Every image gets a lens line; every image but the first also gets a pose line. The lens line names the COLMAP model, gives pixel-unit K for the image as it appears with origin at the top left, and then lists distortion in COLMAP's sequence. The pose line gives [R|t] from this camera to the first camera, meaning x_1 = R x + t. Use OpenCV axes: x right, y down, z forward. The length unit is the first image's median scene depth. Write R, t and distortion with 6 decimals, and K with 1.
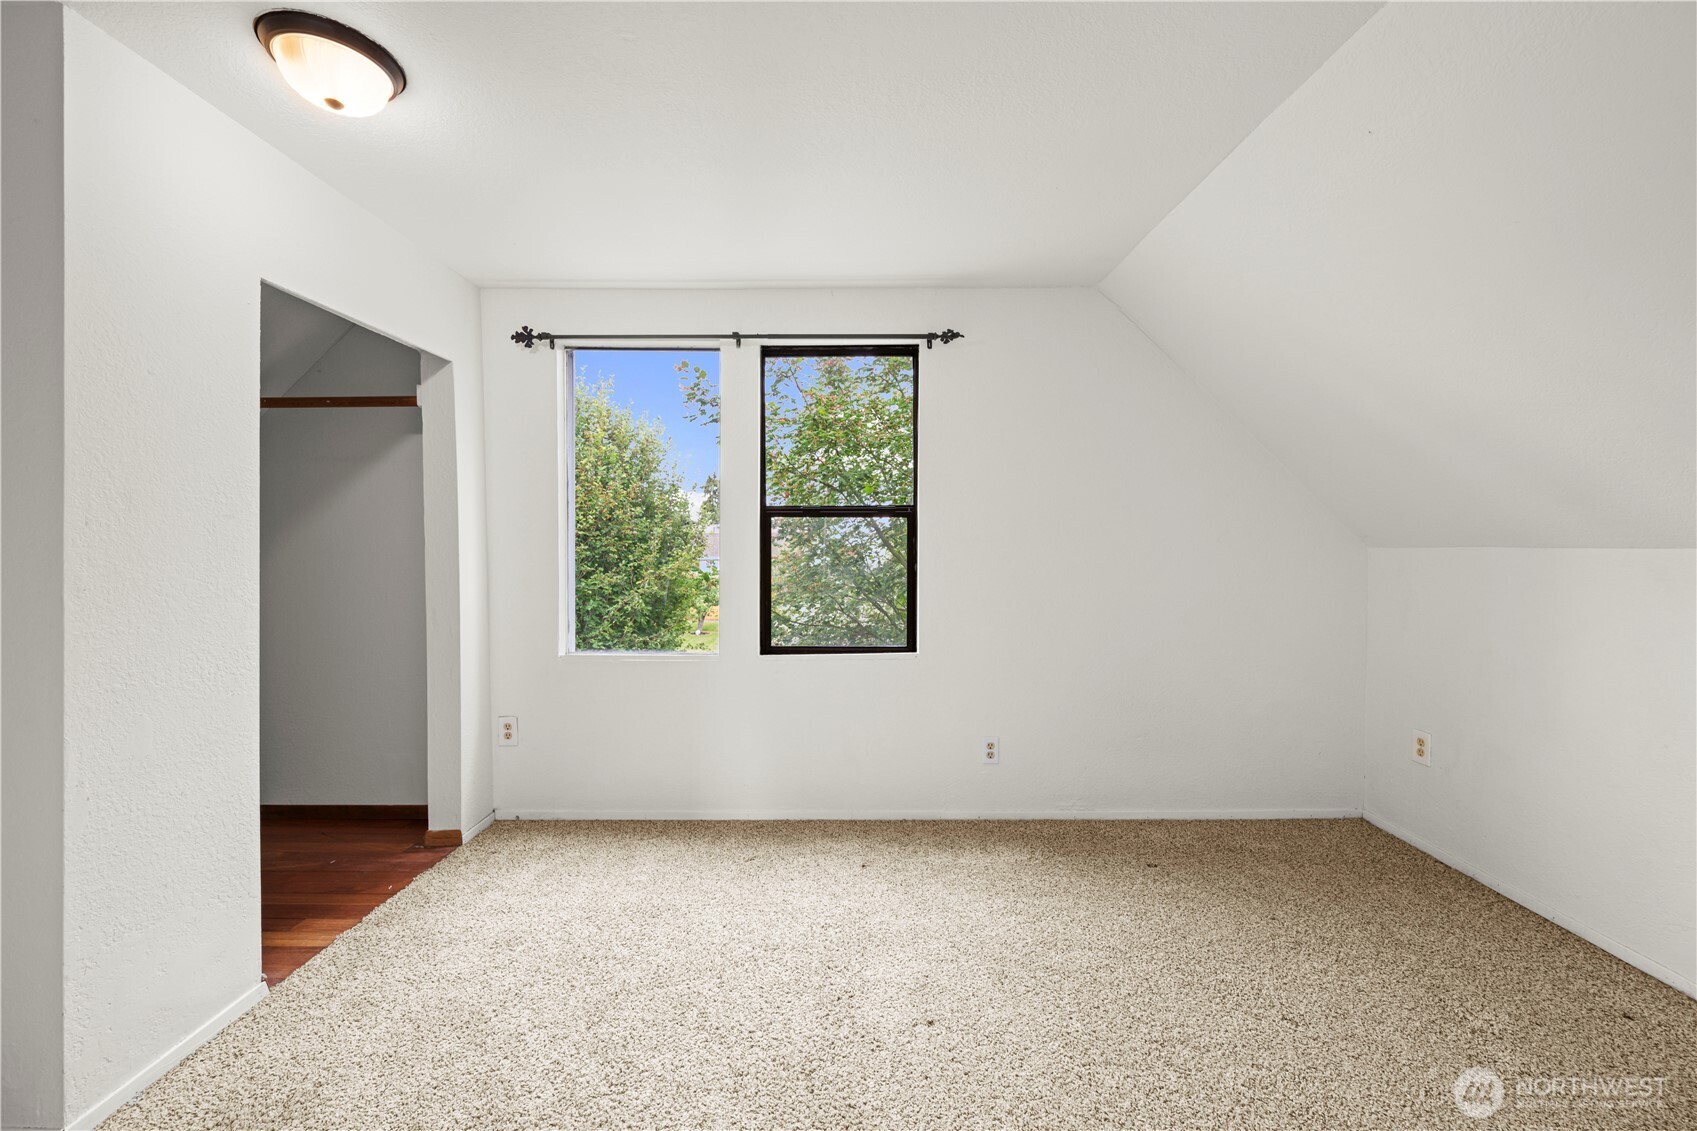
lens RADIAL K [[666.7, 0, 847.3], [0, 666.7, 560.2], [0, 0, 1]] dist [-0.002325, -0.000228]
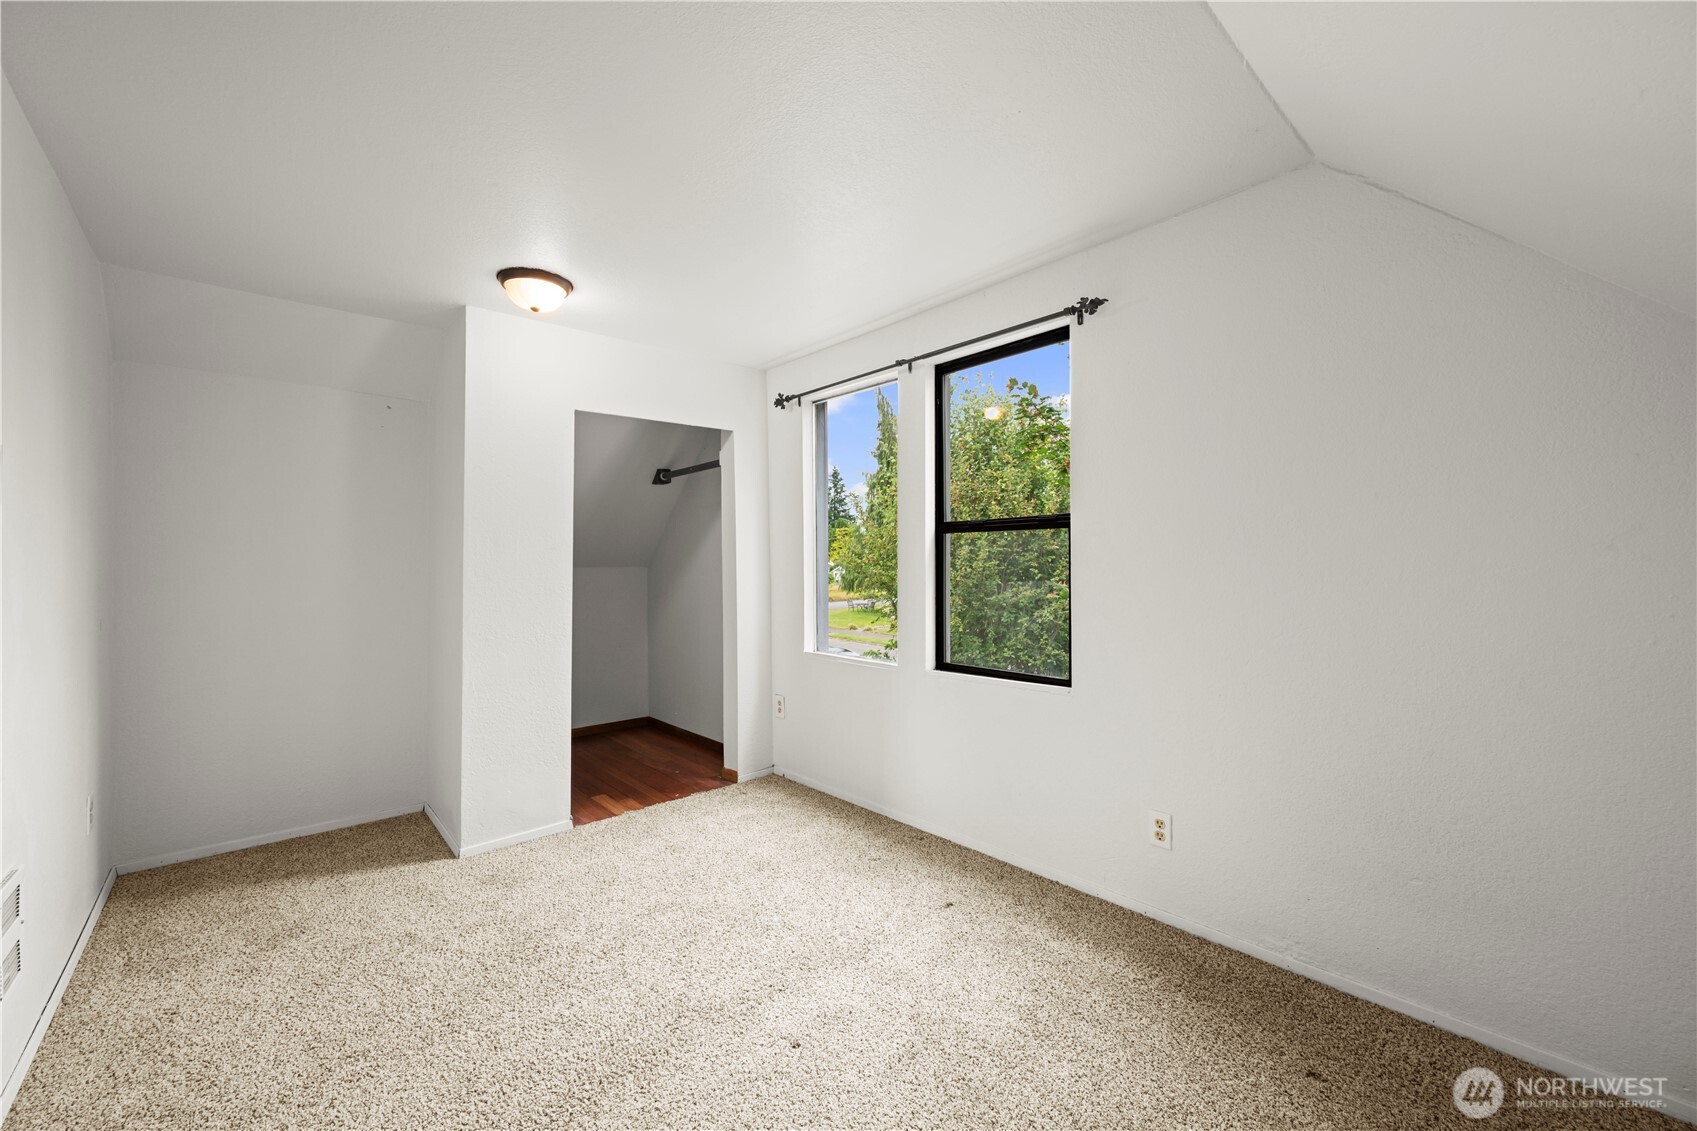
lens RADIAL K [[663.6, 0, 848.5], [0, 663.6, 565.5], [0, 0, 1]] dist [-0.001560, -0.000370]
pose [[0.676668, -0.002464, -0.736284, 0.567705], [-0.007631, 0.999917, -0.010360, -0.005057], [0.736249, 0.012629, 0.676593, 0.239280]]
